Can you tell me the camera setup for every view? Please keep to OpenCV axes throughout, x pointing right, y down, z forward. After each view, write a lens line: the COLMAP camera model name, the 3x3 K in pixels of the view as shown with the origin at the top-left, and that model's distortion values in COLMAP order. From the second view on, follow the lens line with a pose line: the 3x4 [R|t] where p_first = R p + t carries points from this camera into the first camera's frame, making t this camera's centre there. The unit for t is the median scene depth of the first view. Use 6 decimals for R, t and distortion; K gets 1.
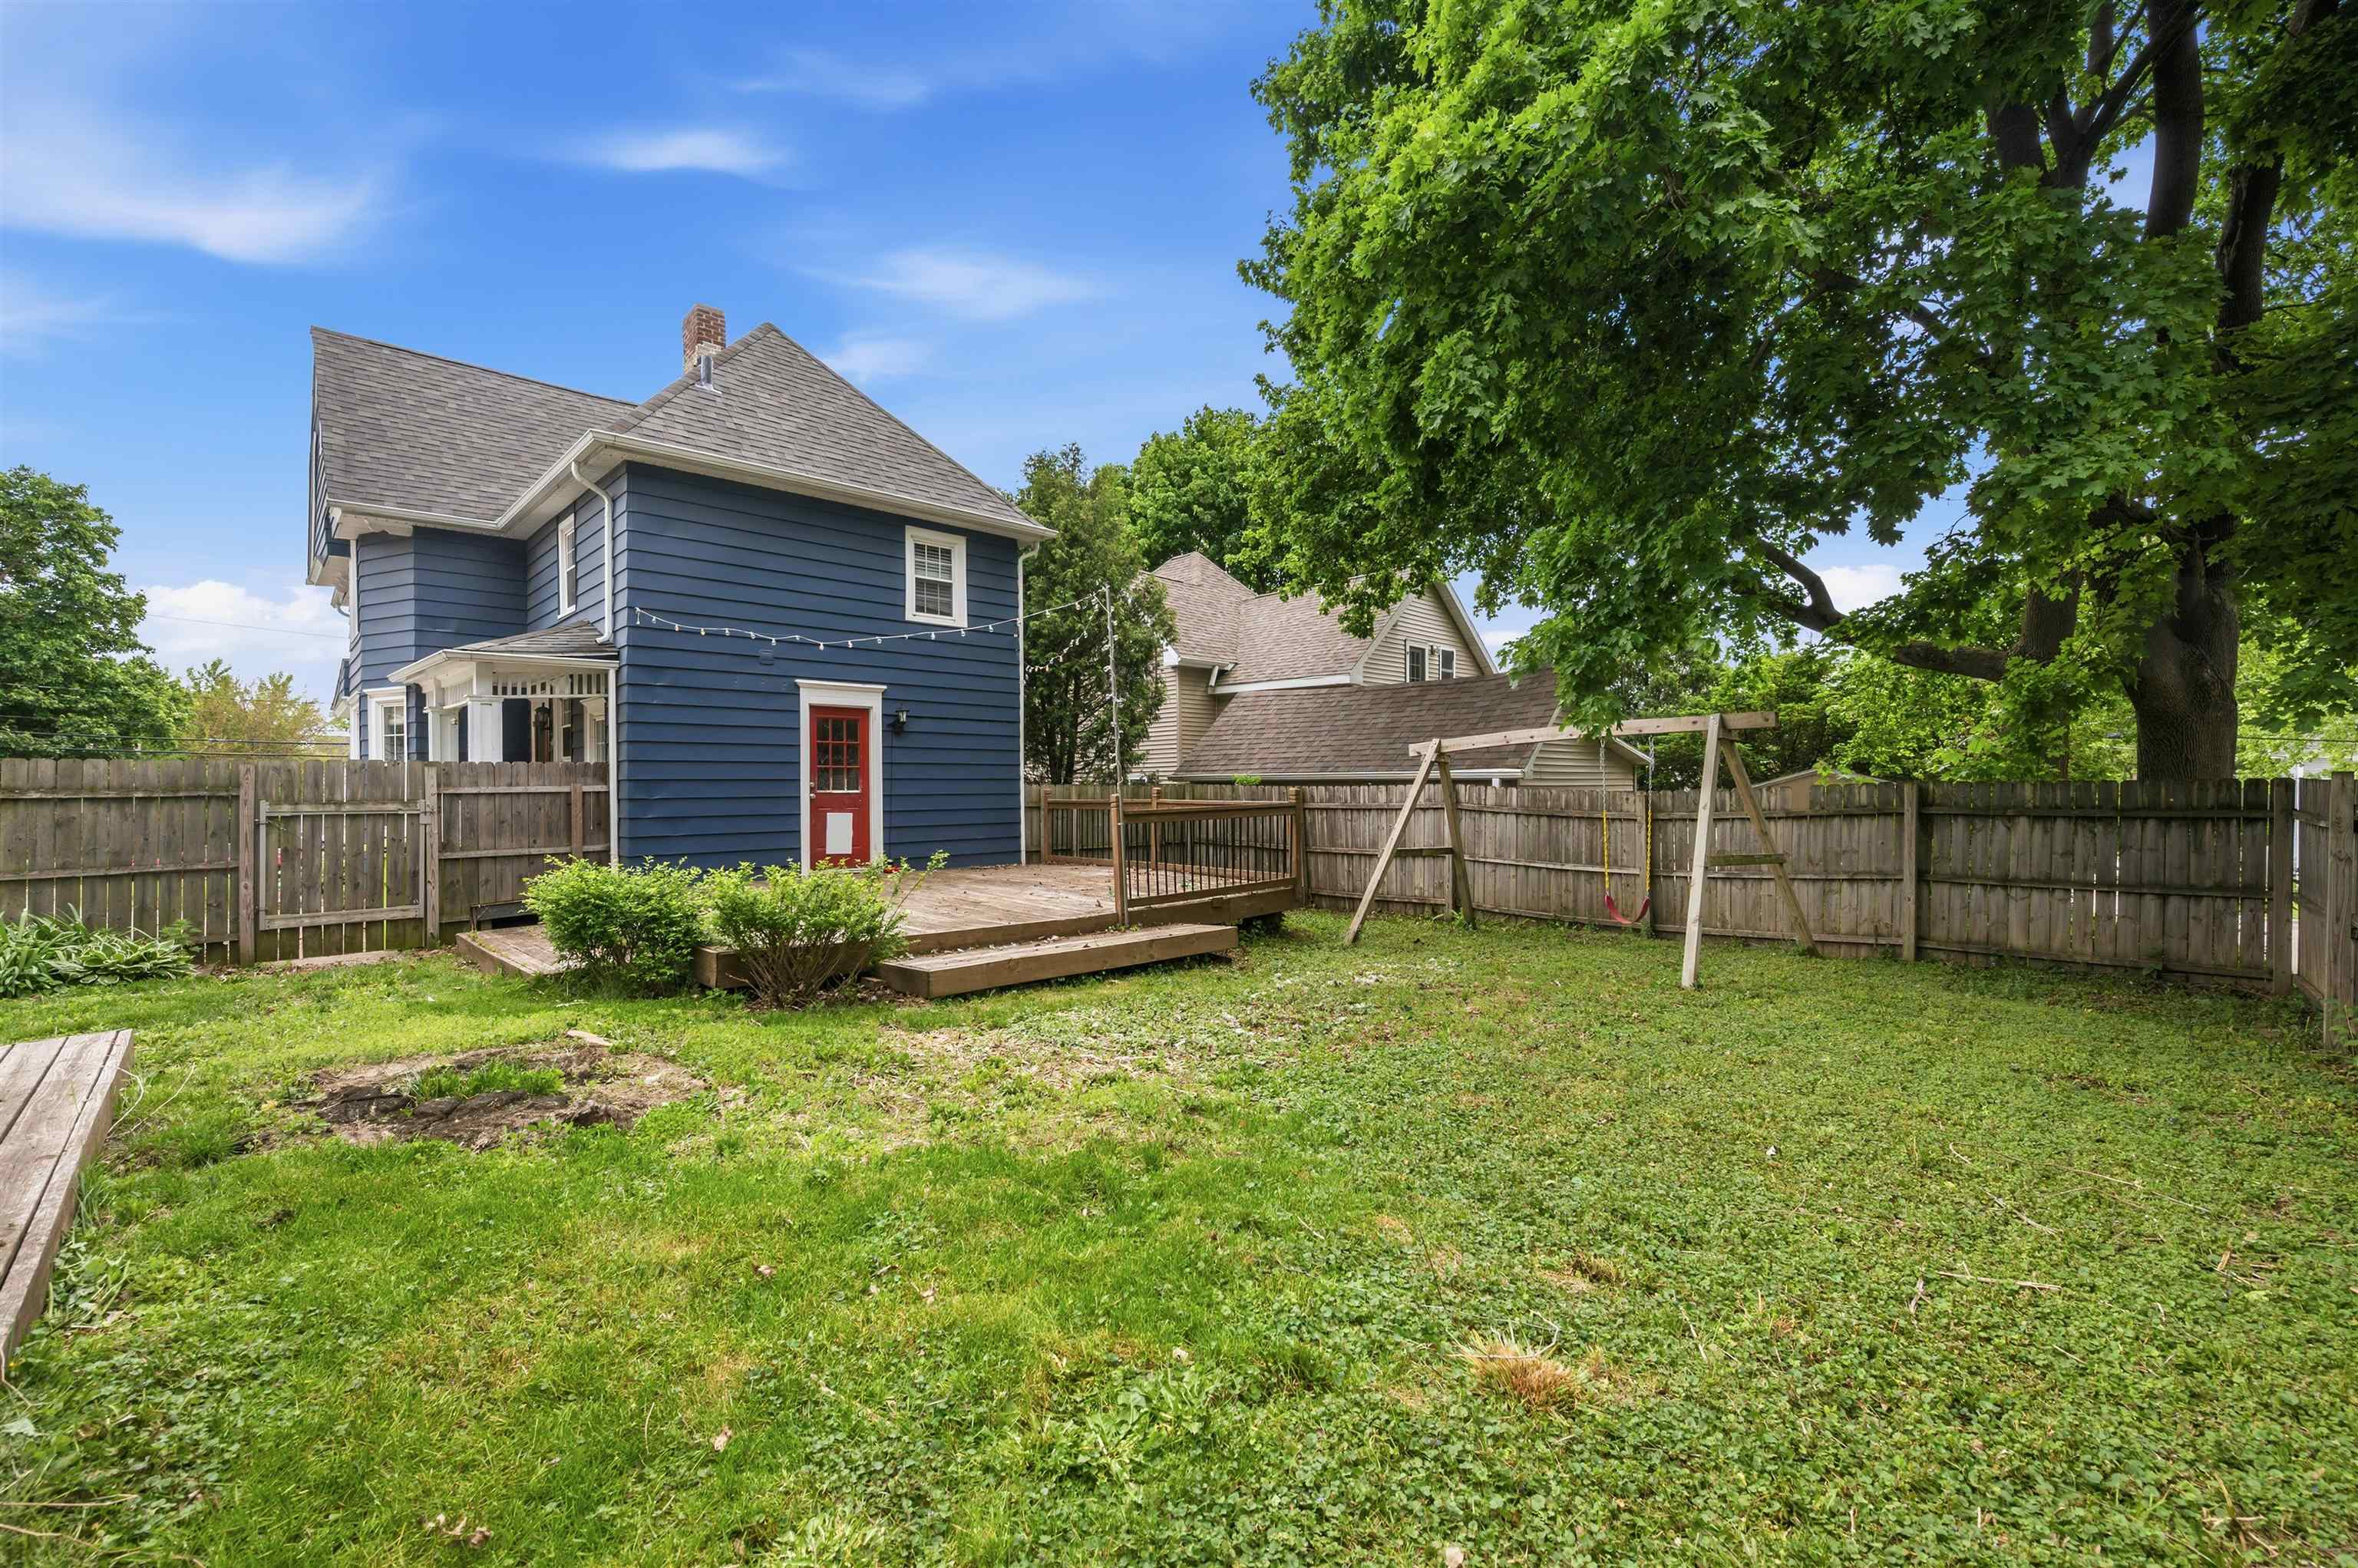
lens RADIAL K [[976.8, 0, 1194.2], [0, 976.8, 784.8], [0, 0, 1]] dist [0.002117, -0.000391]
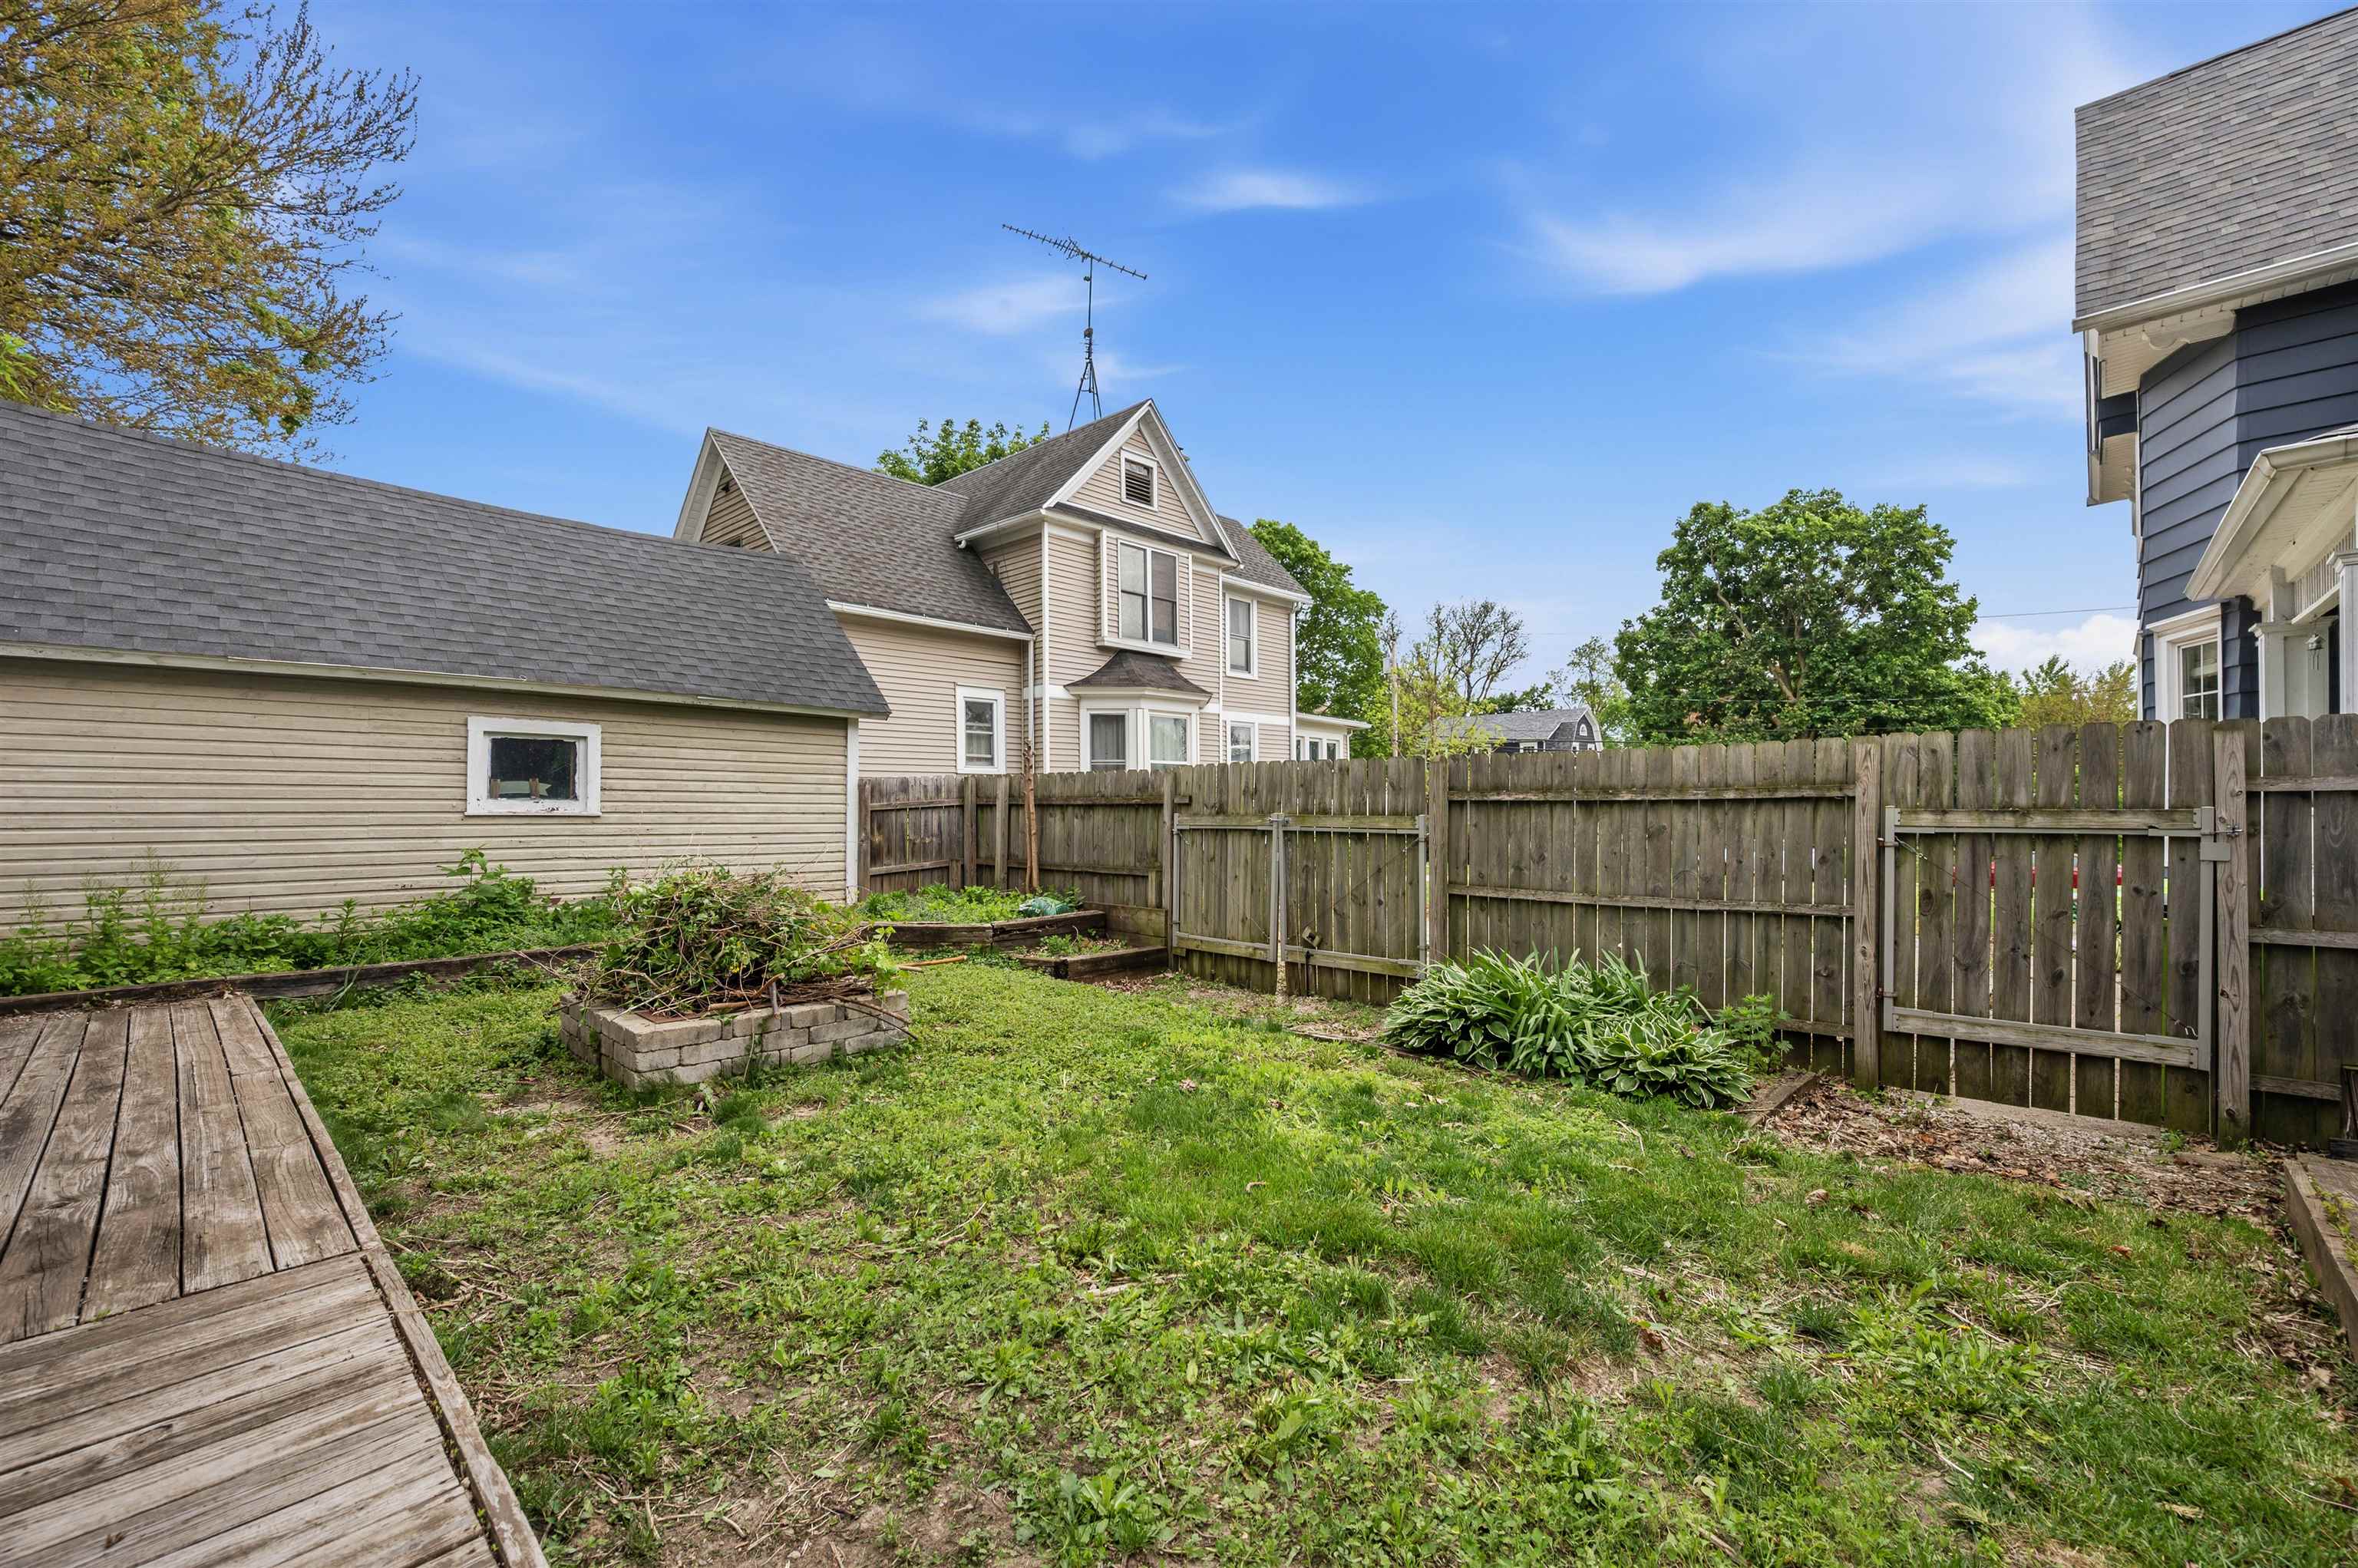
lens RADIAL K [[976.8, 0, 1182.4], [0, 976.8, 808.8], [0, 0, 1]] dist [0.002117, -0.000391]
pose [[0.041266, 0.011076, -0.999087, -0.352806], [0.008977, 0.999894, 0.011456, 0.006827], [0.999108, -0.009442, 0.041162, 0.500831]]
